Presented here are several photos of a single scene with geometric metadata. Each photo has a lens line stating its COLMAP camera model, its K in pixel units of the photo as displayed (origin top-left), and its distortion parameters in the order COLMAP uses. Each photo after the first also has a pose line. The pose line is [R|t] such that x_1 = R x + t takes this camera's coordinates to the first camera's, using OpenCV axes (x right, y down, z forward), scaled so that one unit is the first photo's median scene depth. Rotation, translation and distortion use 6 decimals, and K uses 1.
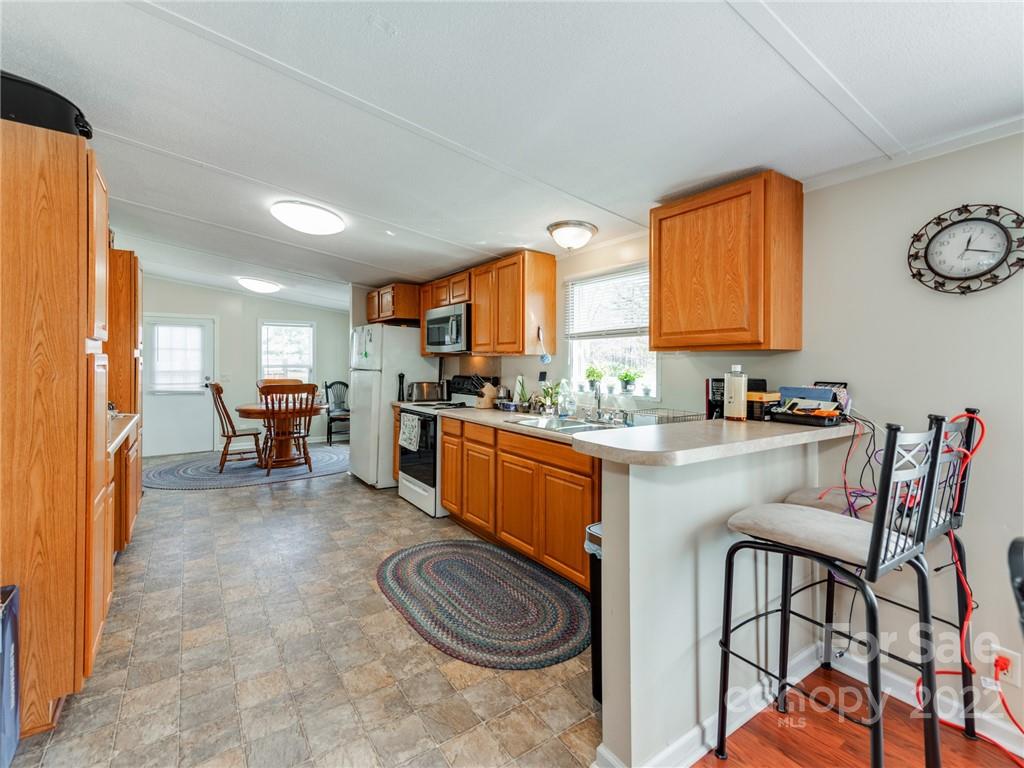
lens RADIAL K [[497.0, 0, 495.1], [0, 497.0, 361.7], [0, 0, 1]] dist [0.018347, -0.000454]
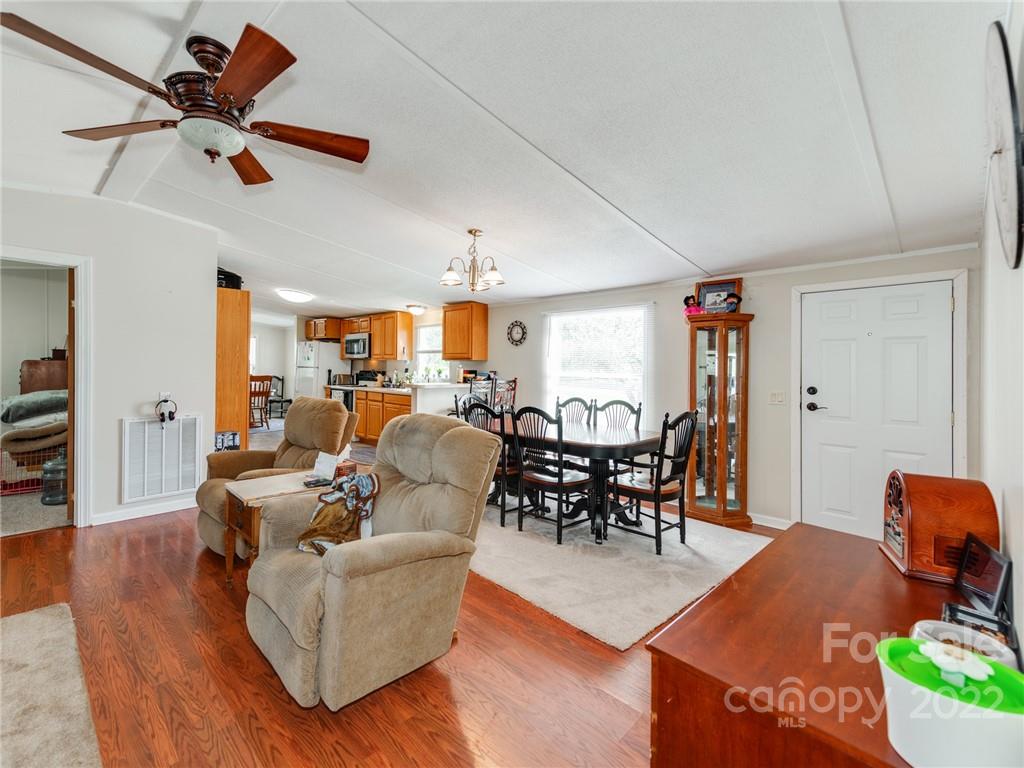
lens RADIAL K [[497.0, 0, 495.1], [0, 497.0, 361.7], [0, 0, 1]] dist [0.018347, -0.000454]
pose [[0.977770, 0.005626, 0.209603, 0.021579], [-0.005630, 0.999984, -0.000578, -0.008254], [-0.209602, -0.000614, 0.977786, -1.114486]]
